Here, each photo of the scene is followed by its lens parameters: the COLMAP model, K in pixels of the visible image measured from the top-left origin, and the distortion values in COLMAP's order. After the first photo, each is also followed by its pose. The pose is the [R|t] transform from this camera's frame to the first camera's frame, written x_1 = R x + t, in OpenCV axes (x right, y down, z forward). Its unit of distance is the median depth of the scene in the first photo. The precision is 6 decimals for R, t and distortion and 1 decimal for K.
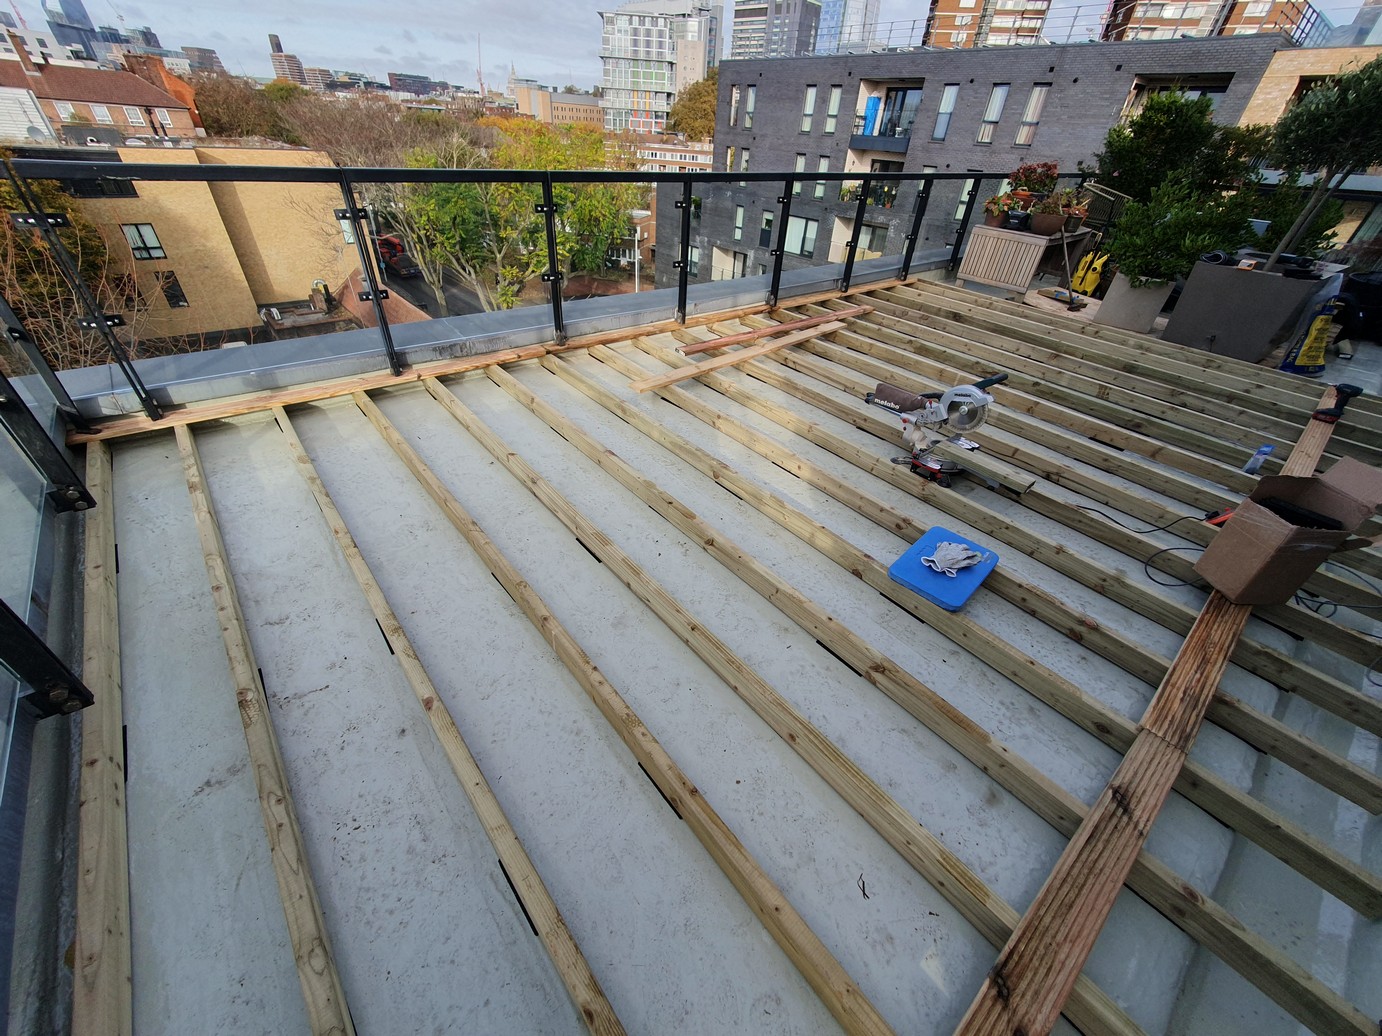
lens RADIAL K [[547.1, 0, 685.2], [0, 547.1, 518.5], [0, 0, 1]] dist [0.001511, 0.001938]
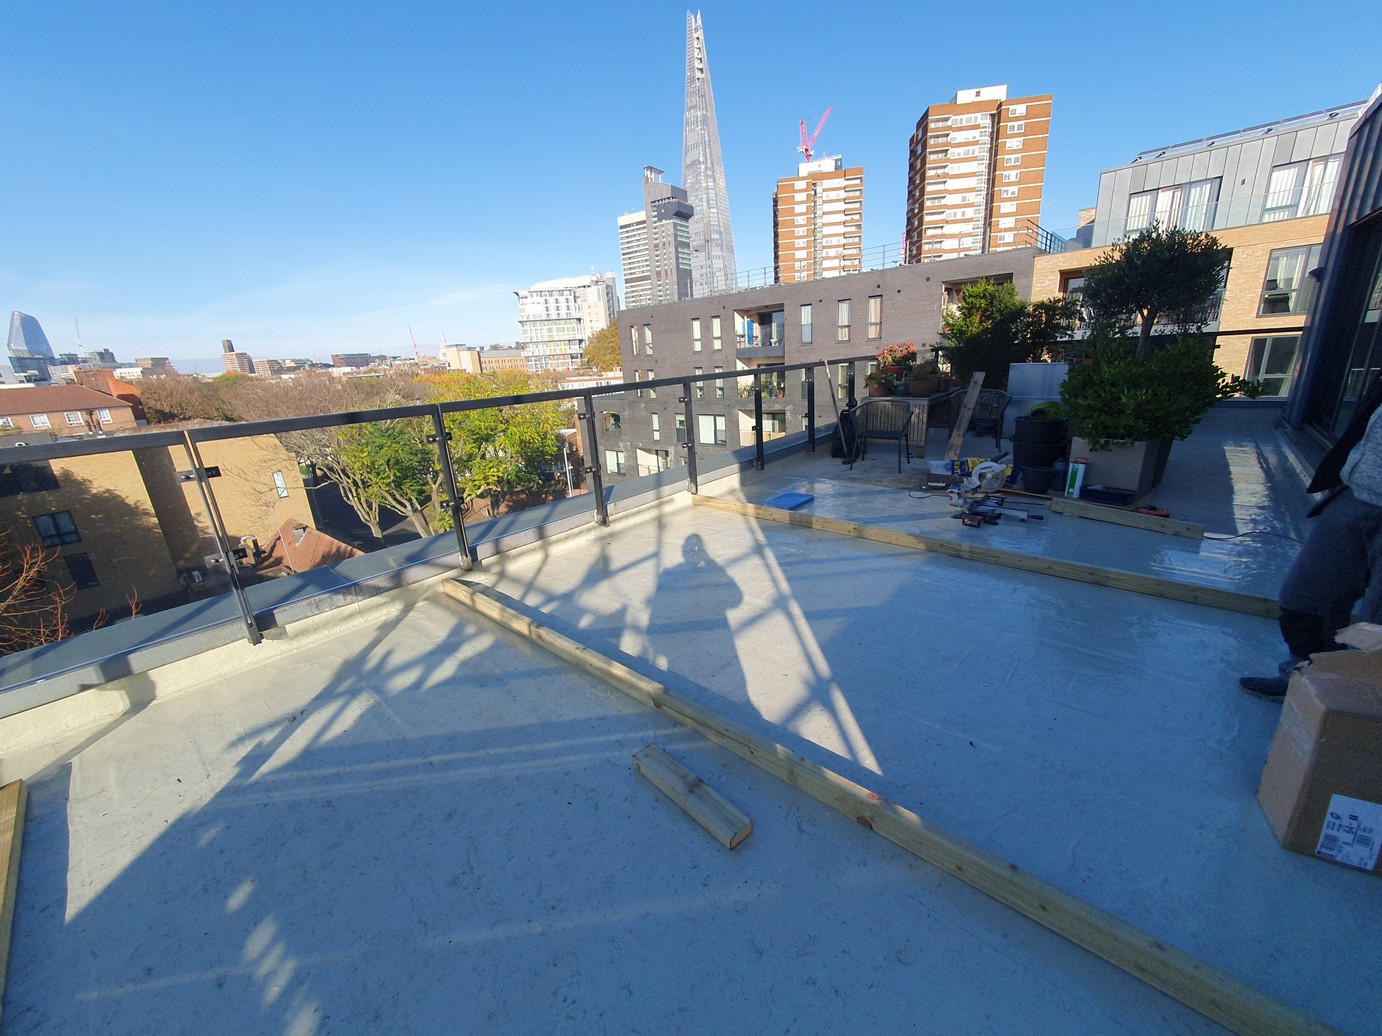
lens RADIAL K [[547.1, 0, 685.2], [0, 547.1, 512.4], [0, 0, 1]] dist [0.001511, 0.001938]
pose [[0.981047, -0.156962, 0.113617, 0.004028], [0.186016, 0.927097, -0.325406, -0.005572], [-0.054258, 0.340373, 0.938724, 0.012459]]
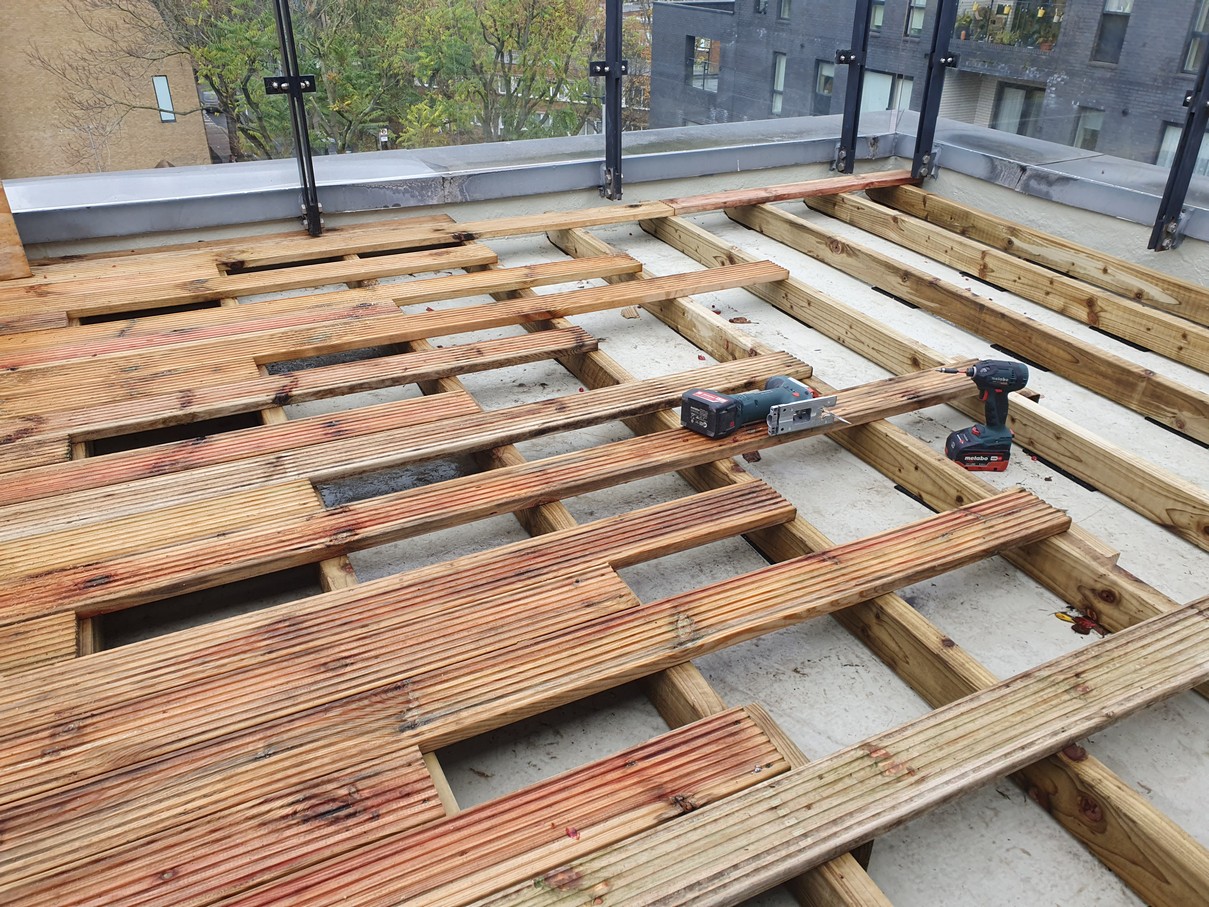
lens RADIAL K [[944.8, 0, 600.2], [0, 944.8, 448.2], [0, 0, 1]] dist [0.035552, -0.040497]
pose [[0.971349, 0.076050, -0.225161, 0.173996], [-0.104661, 0.987485, -0.117978, -0.074872], [0.213371, 0.138163, 0.967153, 0.139437]]
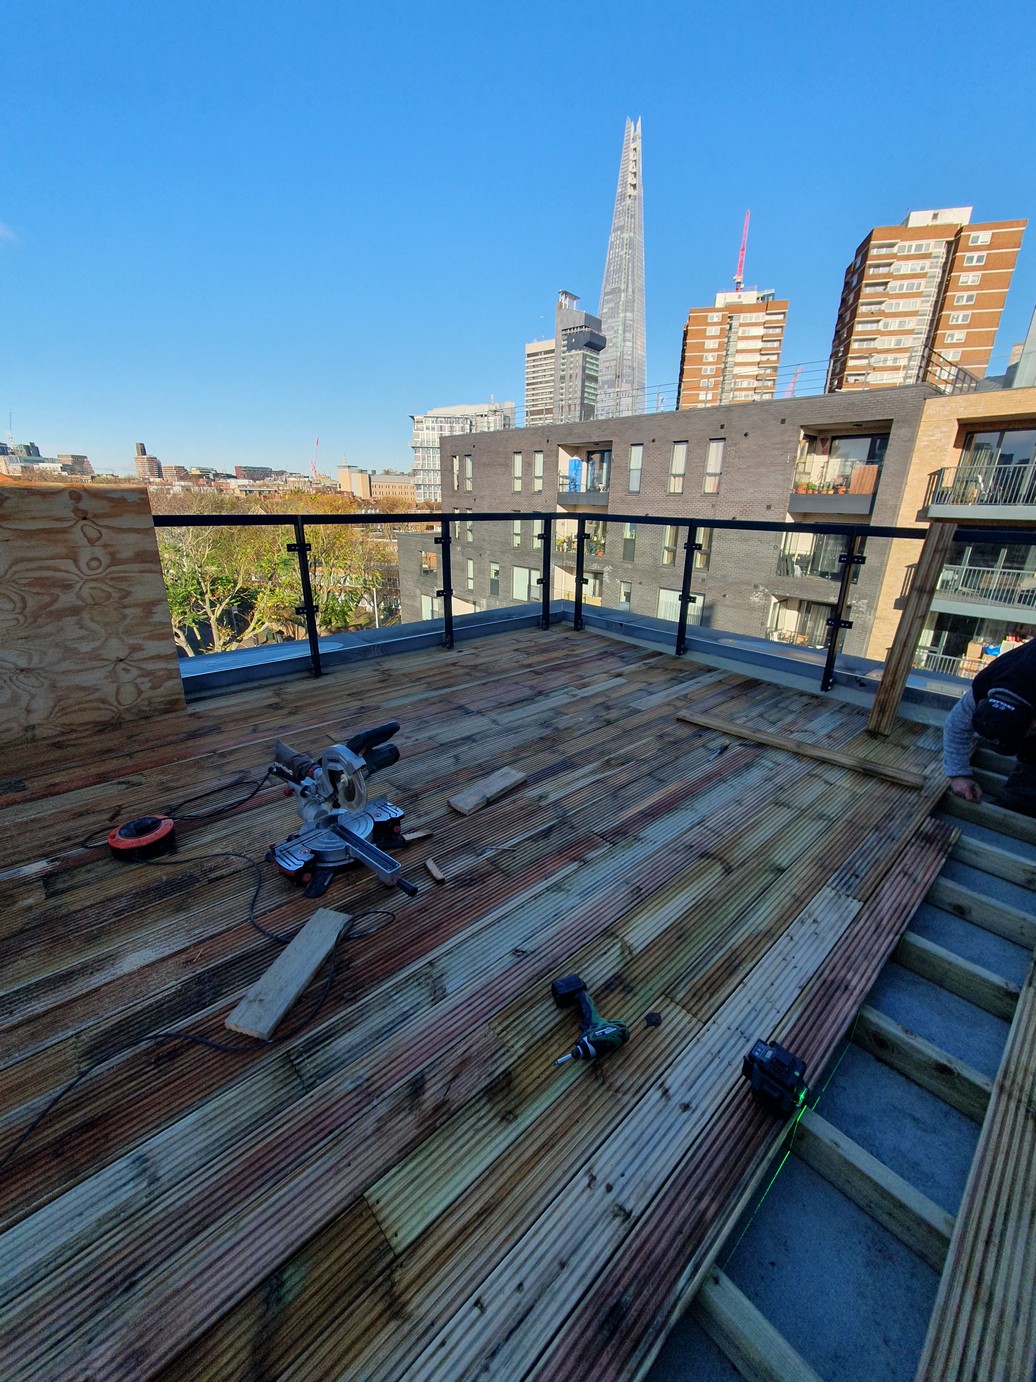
lens RADIAL K [[547.1, 0, 517.3], [0, 547.1, 688.3], [0, 0, 1]] dist [0.001511, 0.001938]
pose [[0.998697, -0.046774, 0.020424, 0.162683], [0.050610, 0.959321, -0.277743, -0.069343], [-0.006602, 0.278415, 0.960438, 0.117794]]
